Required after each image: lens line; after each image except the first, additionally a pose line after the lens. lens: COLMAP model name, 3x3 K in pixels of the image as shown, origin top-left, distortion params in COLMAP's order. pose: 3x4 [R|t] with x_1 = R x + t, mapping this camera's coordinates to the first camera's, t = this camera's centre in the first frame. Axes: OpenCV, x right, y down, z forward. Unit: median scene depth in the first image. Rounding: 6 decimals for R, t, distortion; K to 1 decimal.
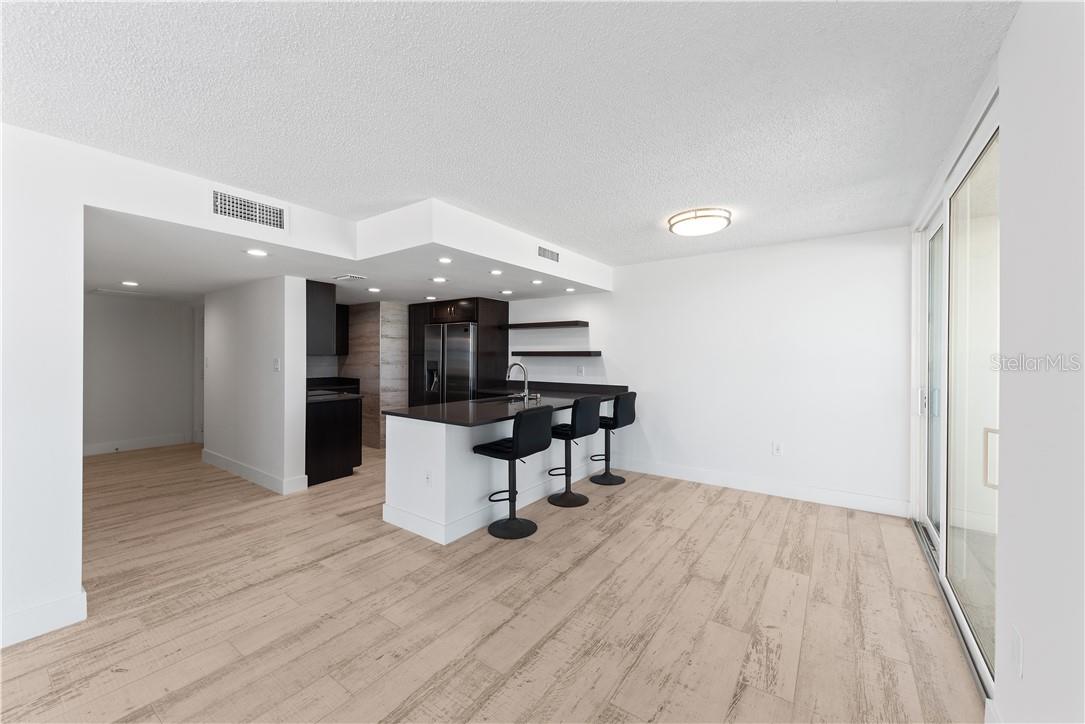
lens RADIAL K [[411.7, 0, 547.9], [0, 411.7, 358.3], [0, 0, 1]] dist [0.001765, -0.000347]
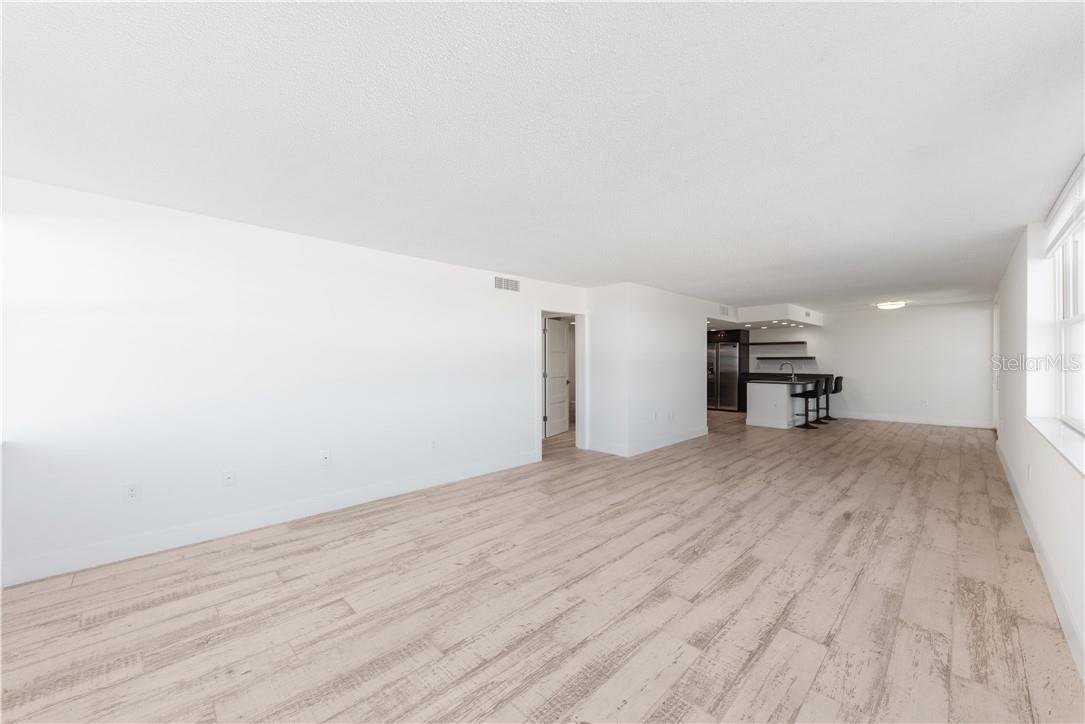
lens RADIAL K [[411.7, 0, 547.9], [0, 411.7, 358.3], [0, 0, 1]] dist [0.001765, -0.000347]
pose [[0.983793, -0.006942, -0.179173, -0.974884], [0.005016, 0.999925, -0.011205, 0.005885], [0.179237, 0.010125, 0.983754, -1.447838]]
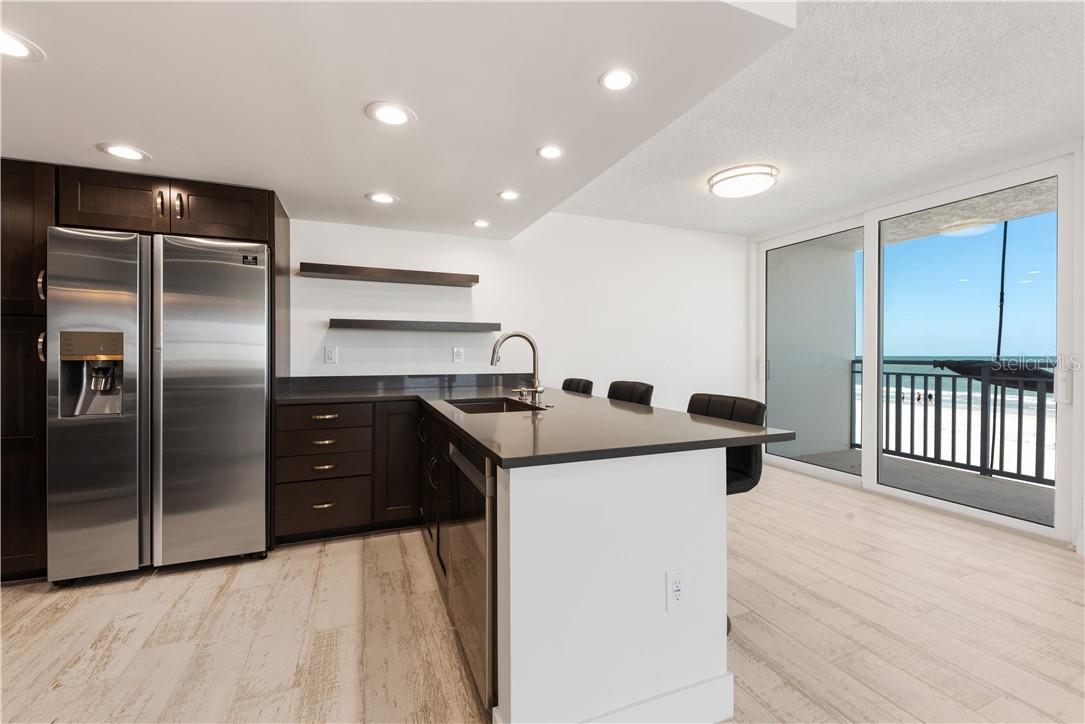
lens RADIAL K [[444.6, 0, 543.7], [0, 444.6, 355.2], [0, 0, 1]] dist [0.013102, -0.008140]
pose [[0.538049, -0.005722, 0.842894, -0.578231], [0.006144, 0.999977, 0.002866, 0.041298], [-0.842891, 0.003637, 0.538072, 0.679740]]
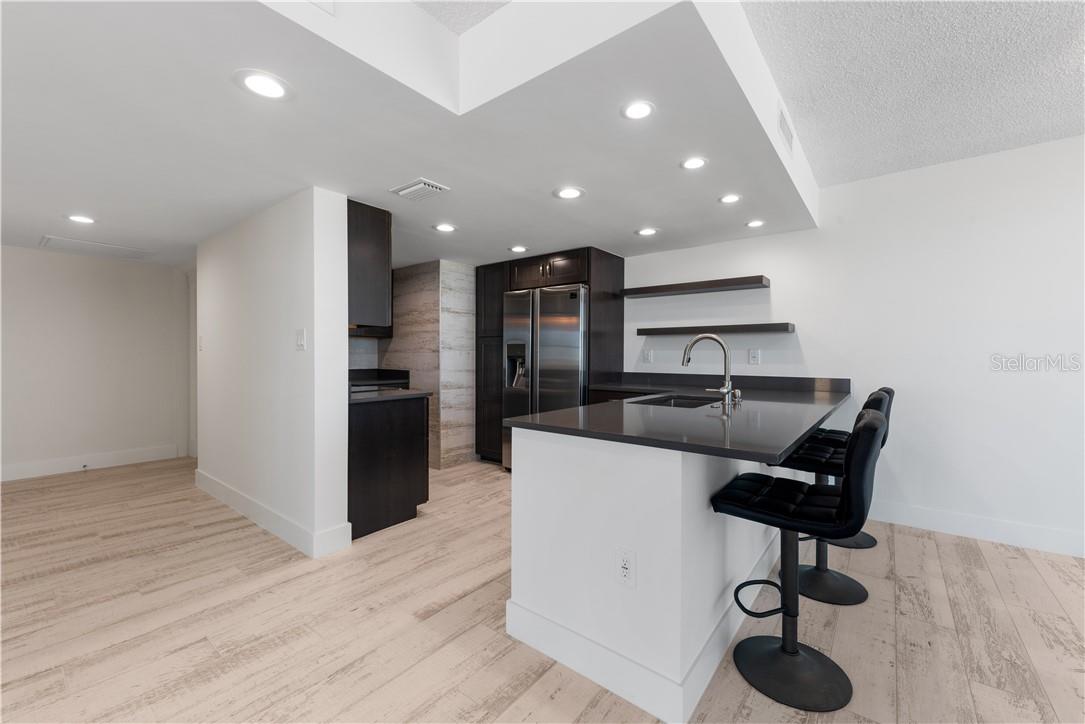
lens RADIAL K [[437.6, 0, 548.4], [0, 437.6, 361.7], [0, 0, 1]] dist [0.001373, -0.000753]
pose [[0.998562, 0.000030, -0.053612, -0.274263], [0.000417, 0.999965, 0.008329, 0.044268], [0.053610, -0.008340, 0.998527, 0.396743]]
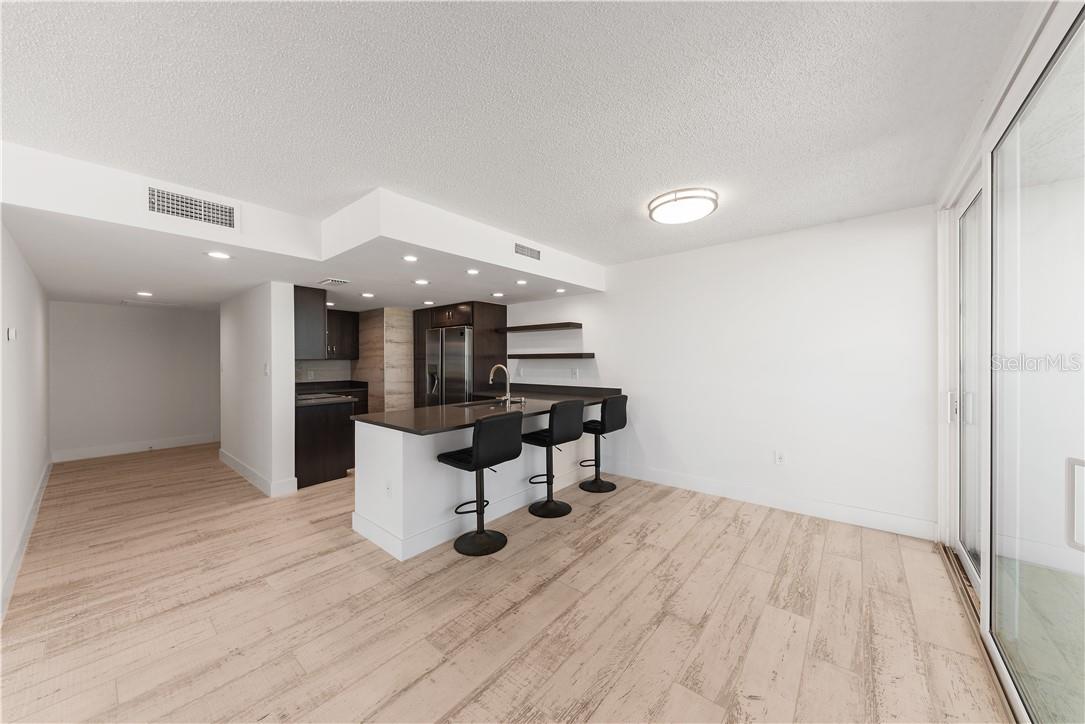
lens RADIAL K [[374.3, 0, 546.3], [0, 374.3, 362.0], [0, 0, 1]] dist [0.004494, -0.003163]
pose [[0.996968, -0.008635, -0.077327, 0.107967], [0.008716, 0.999962, 0.000702, 0.003147], [0.077318, -0.001373, 0.997006, 0.134007]]
